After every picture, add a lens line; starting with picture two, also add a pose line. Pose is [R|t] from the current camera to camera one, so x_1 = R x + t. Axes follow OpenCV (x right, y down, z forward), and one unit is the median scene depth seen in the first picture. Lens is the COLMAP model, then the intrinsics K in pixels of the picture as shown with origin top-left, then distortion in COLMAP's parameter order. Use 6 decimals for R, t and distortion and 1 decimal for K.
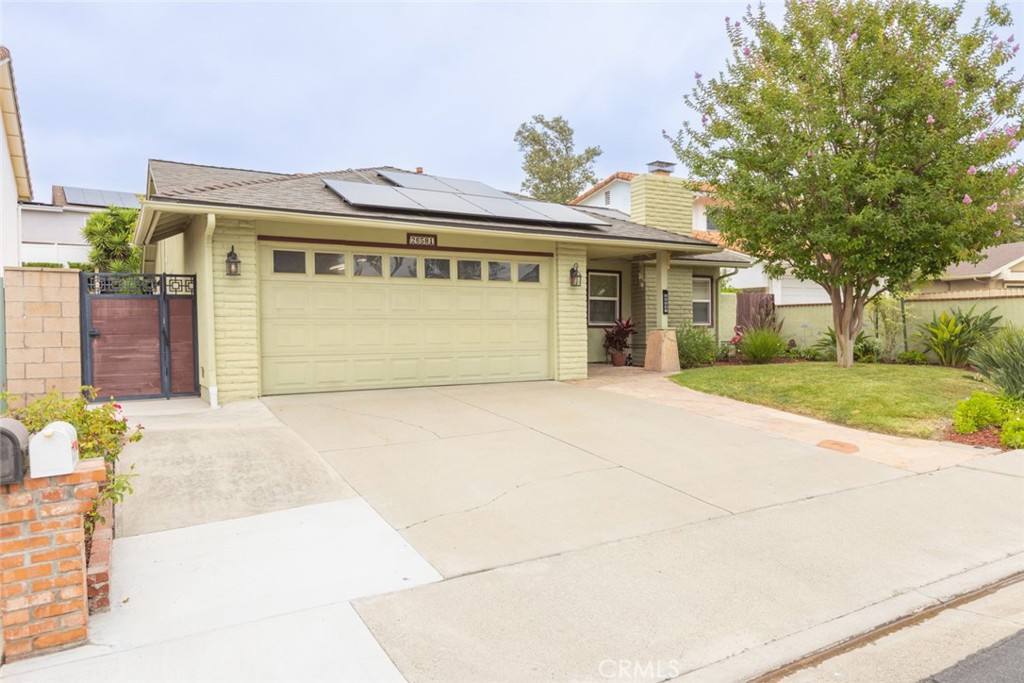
lens RADIAL K [[676.8, 0, 507.9], [0, 676.8, 341.3], [0, 0, 1]] dist [0.018052, -0.000354]
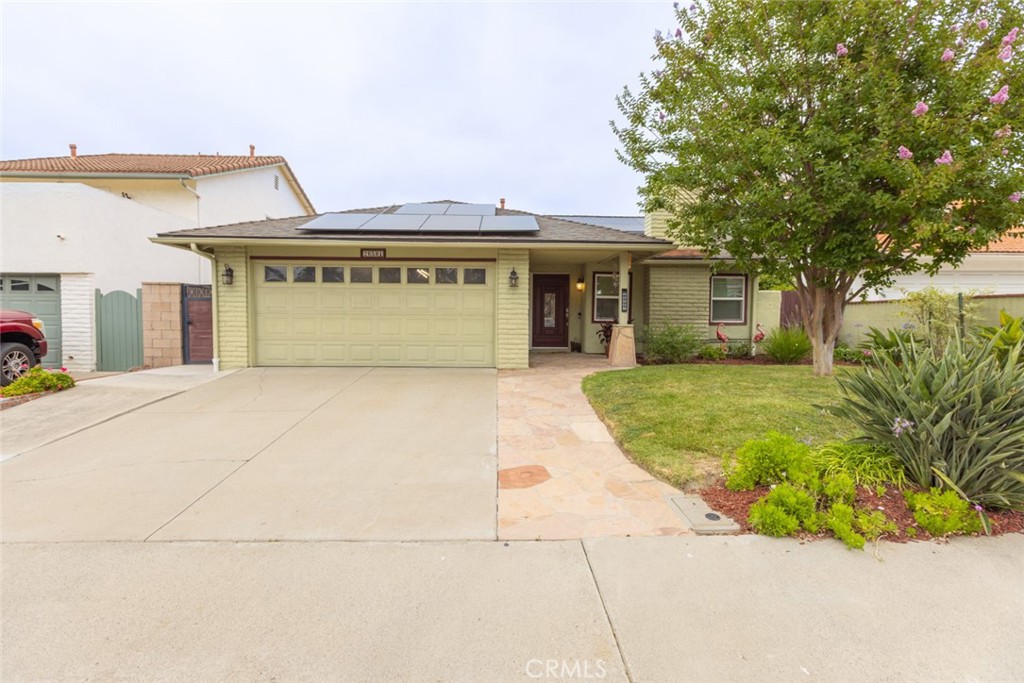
lens RADIAL K [[449.7, 0, 511.8], [0, 449.7, 342.4], [0, 0, 1]] dist [-0.001173, -0.000071]
pose [[0.870679, 0.038204, -0.490366, 0.472629], [-0.023384, 0.999067, 0.036315, -0.015464], [0.491295, -0.020152, 0.870760, 0.340368]]
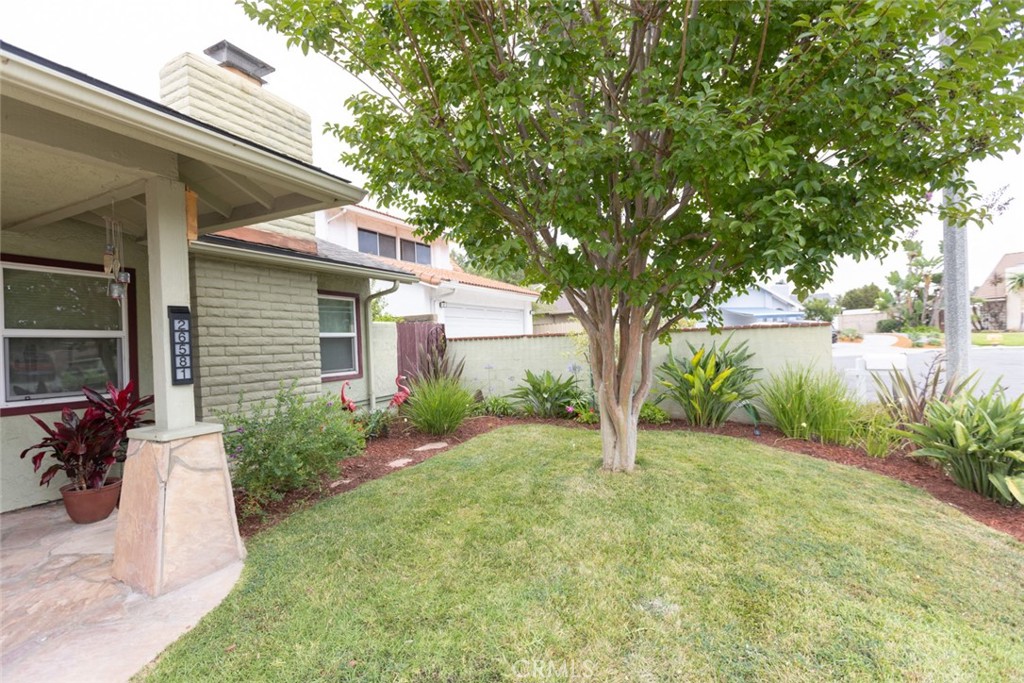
lens RADIAL K [[463.2, 0, 503.2], [0, 463.2, 341.5], [0, 0, 1]] dist [0.002508, 0.000285]
pose [[0.848671, -0.022546, 0.528440, 0.273546], [0.041388, 0.998858, -0.023852, -0.054306], [-0.527299, 0.042113, 0.848635, 0.825604]]
